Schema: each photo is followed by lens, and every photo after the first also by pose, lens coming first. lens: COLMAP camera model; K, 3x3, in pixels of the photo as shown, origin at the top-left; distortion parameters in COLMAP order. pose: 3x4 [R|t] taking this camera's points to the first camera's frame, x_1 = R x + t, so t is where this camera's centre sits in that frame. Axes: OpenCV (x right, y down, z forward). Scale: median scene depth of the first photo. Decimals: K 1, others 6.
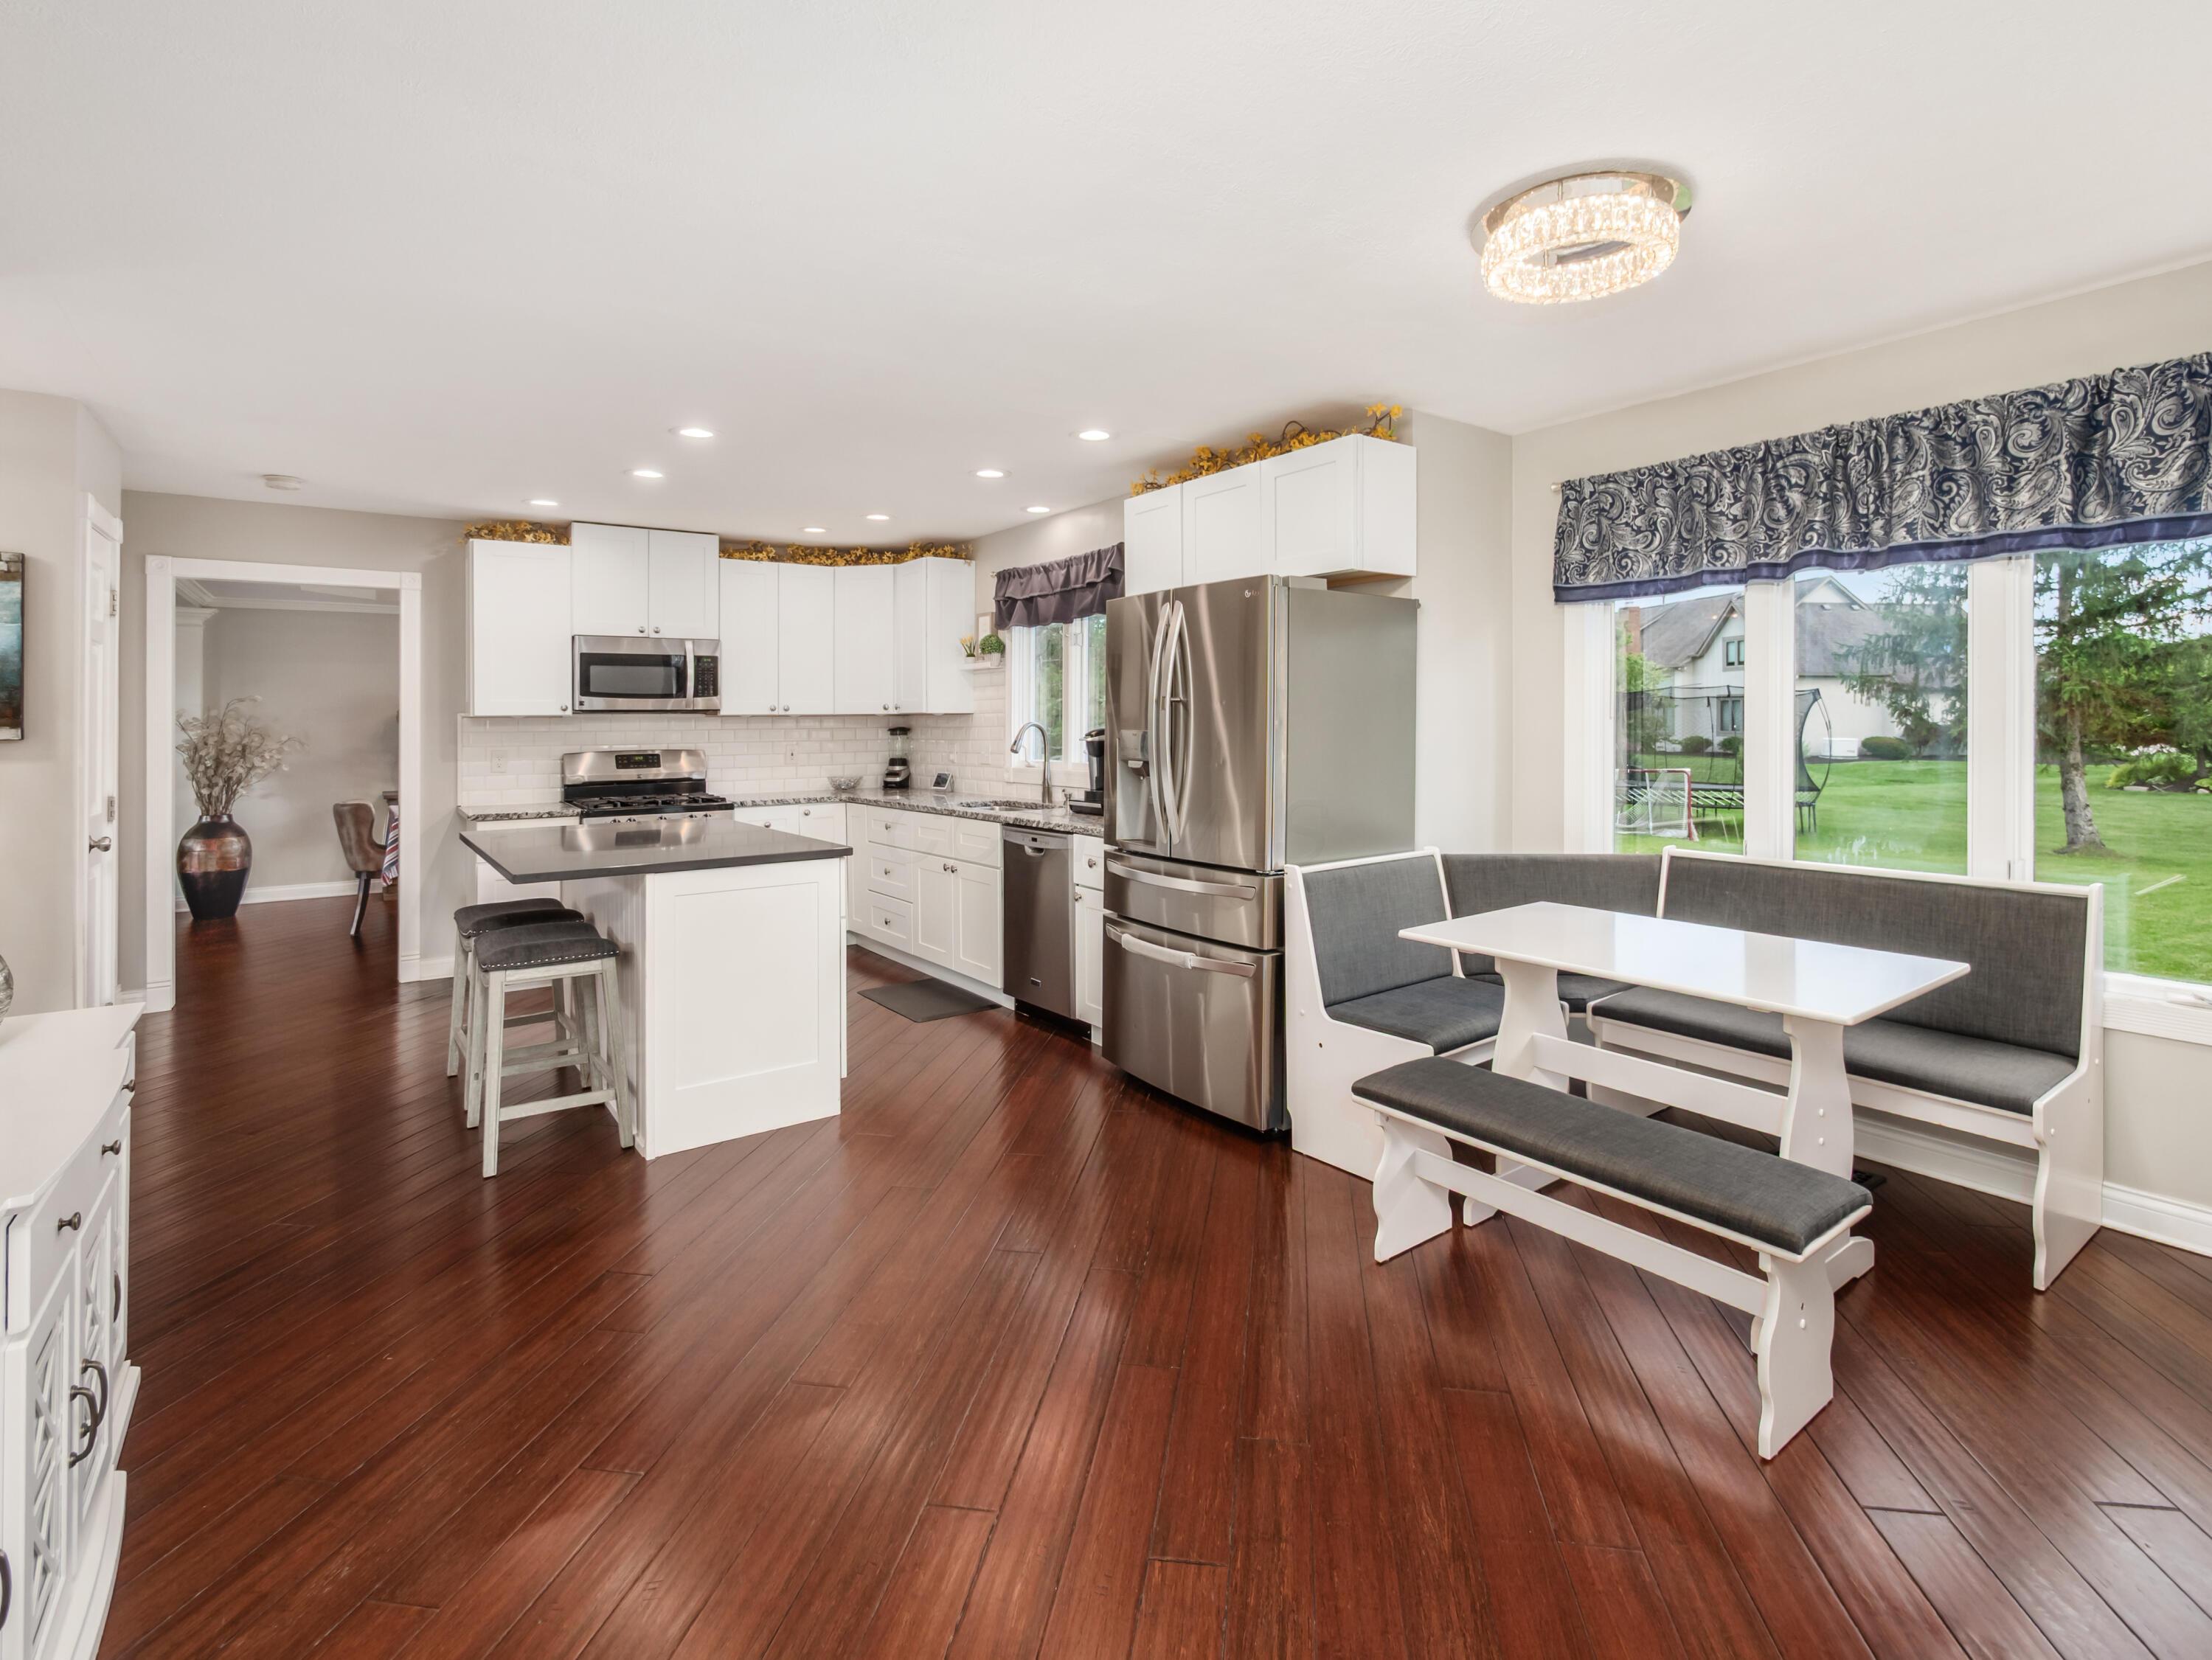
lens RADIAL K [[1046.8, 0, 1097.6], [0, 1046.8, 723.5], [0, 0, 1]] dist [-0.000807, 0.000276]
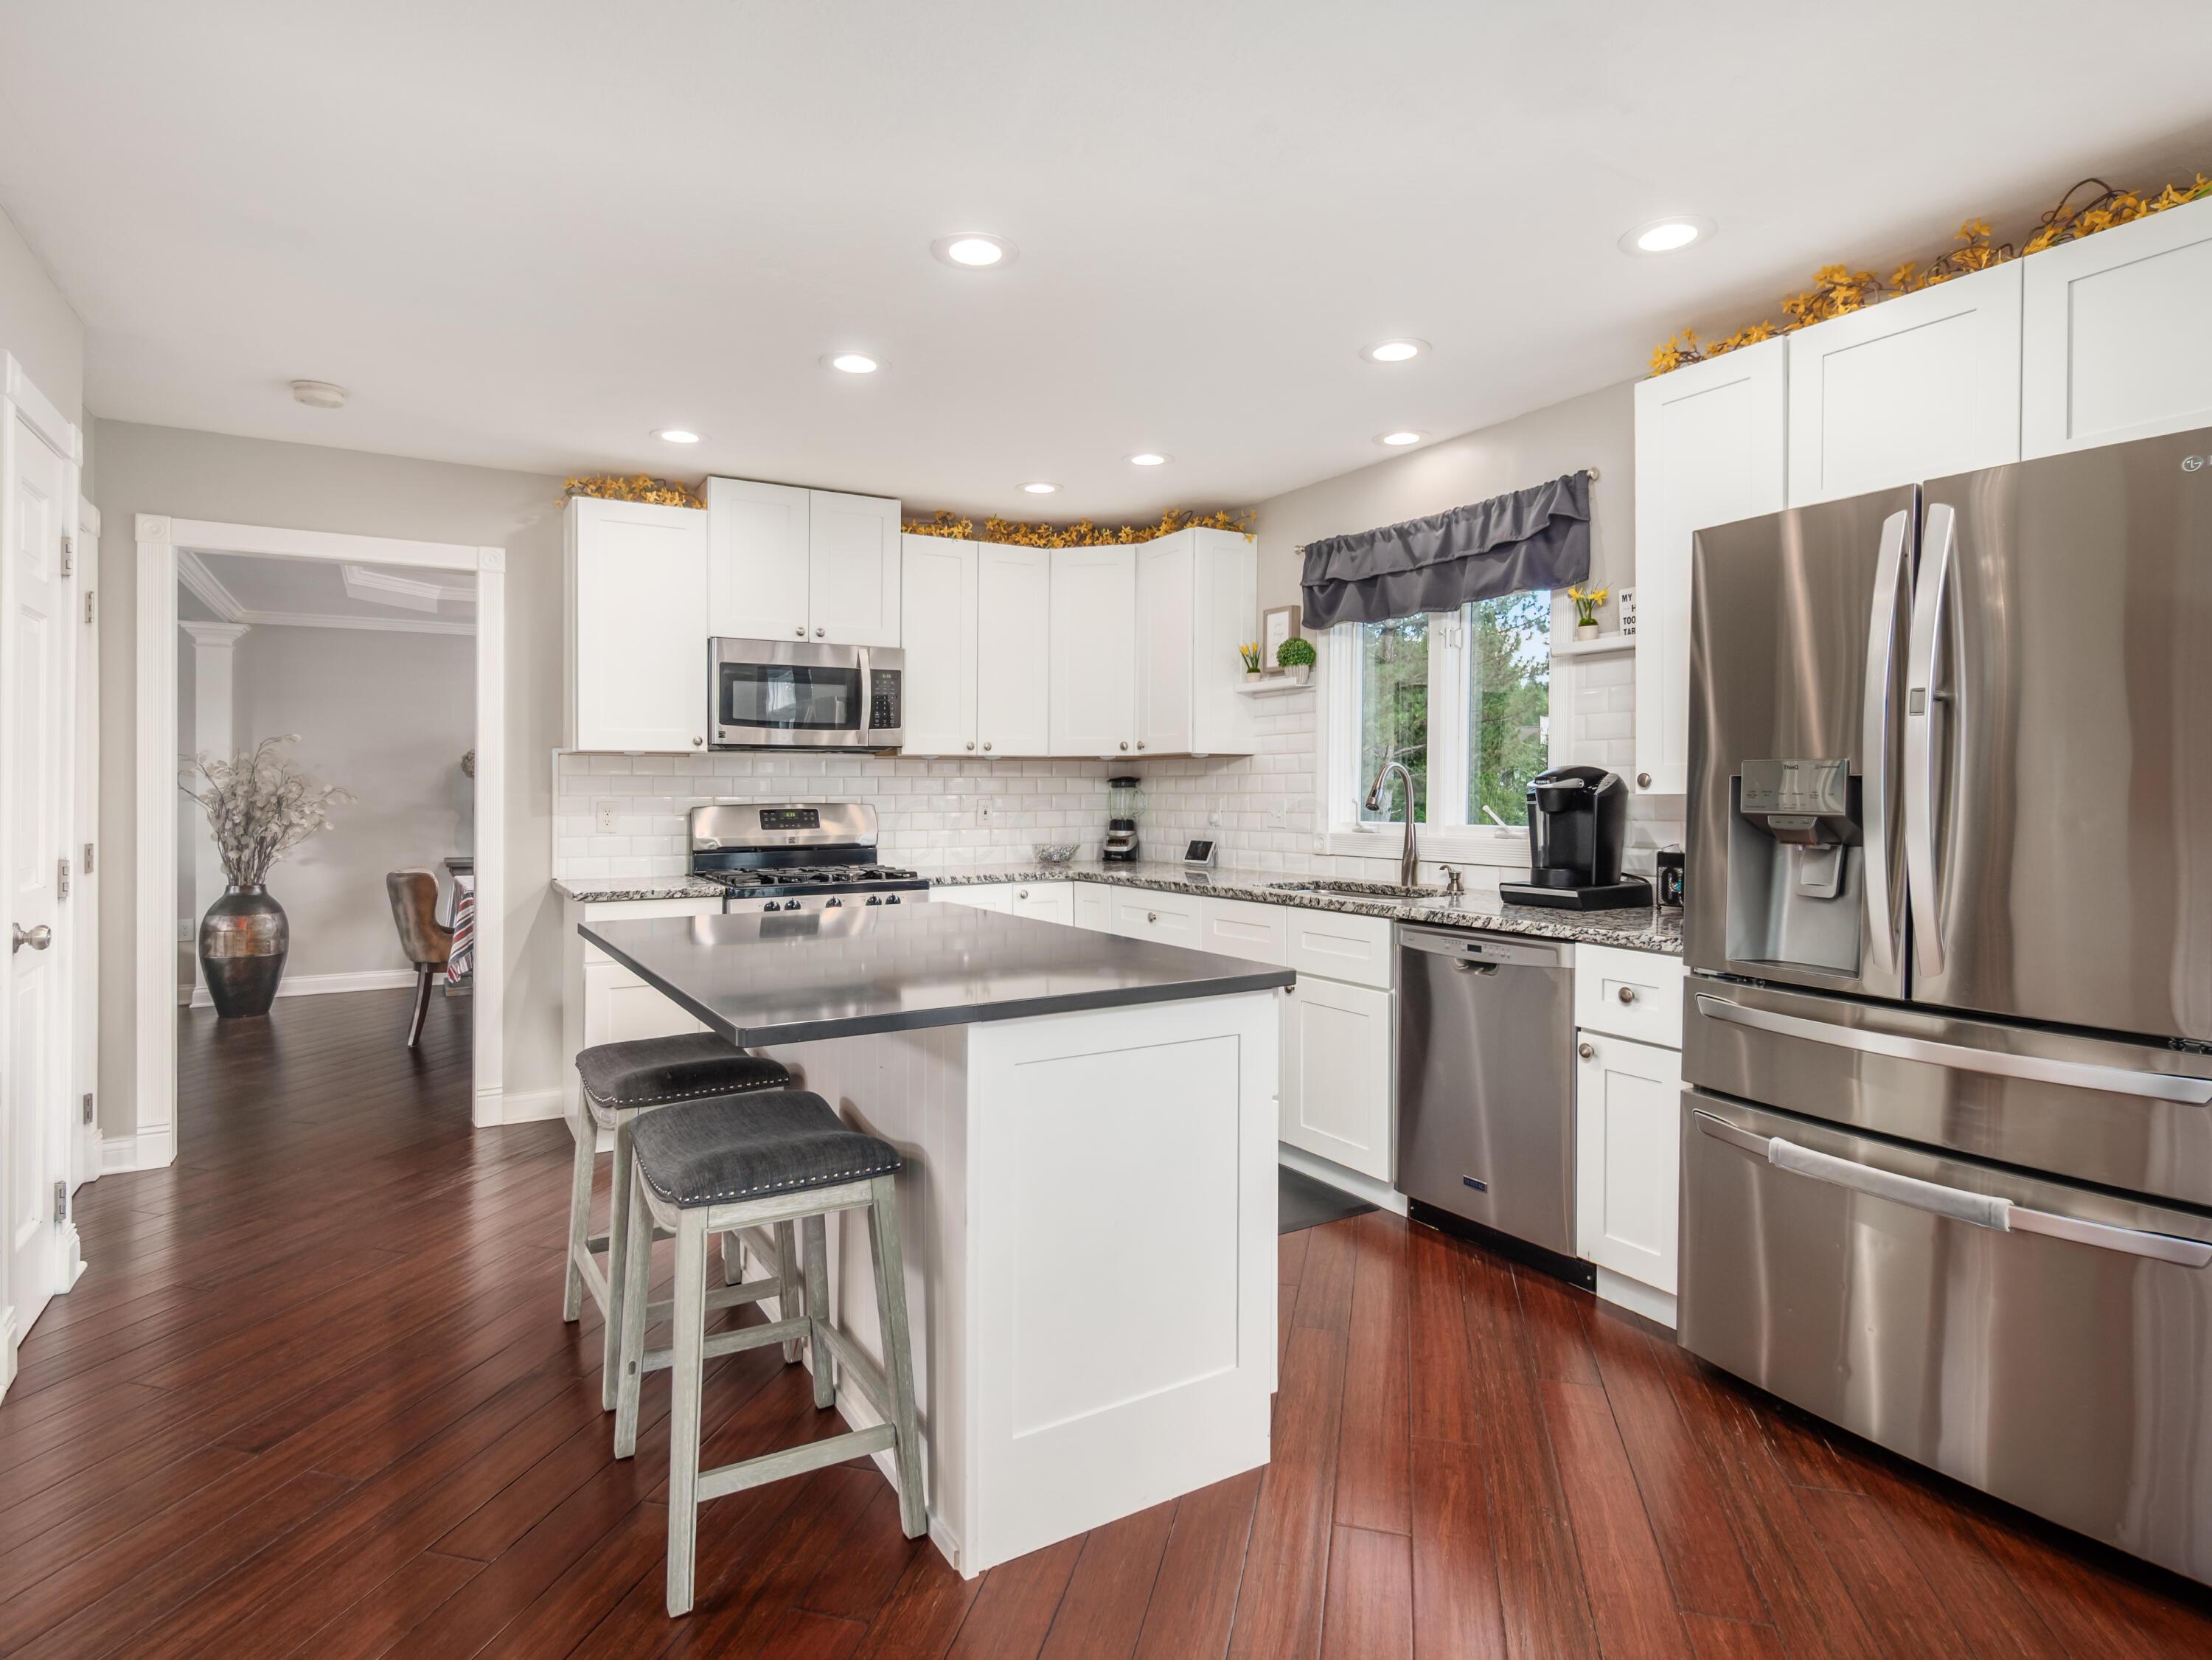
lens RADIAL K [[1158.2, 0, 1075.2], [0, 1158.2, 799.3], [0, 0, 1]] dist [-0.000864, -0.000151]
pose [[0.995706, 0.006764, -0.092328, -0.175423], [-0.006115, 0.999955, 0.007305, 0.015854], [0.092373, -0.006709, 0.995702, 0.236572]]
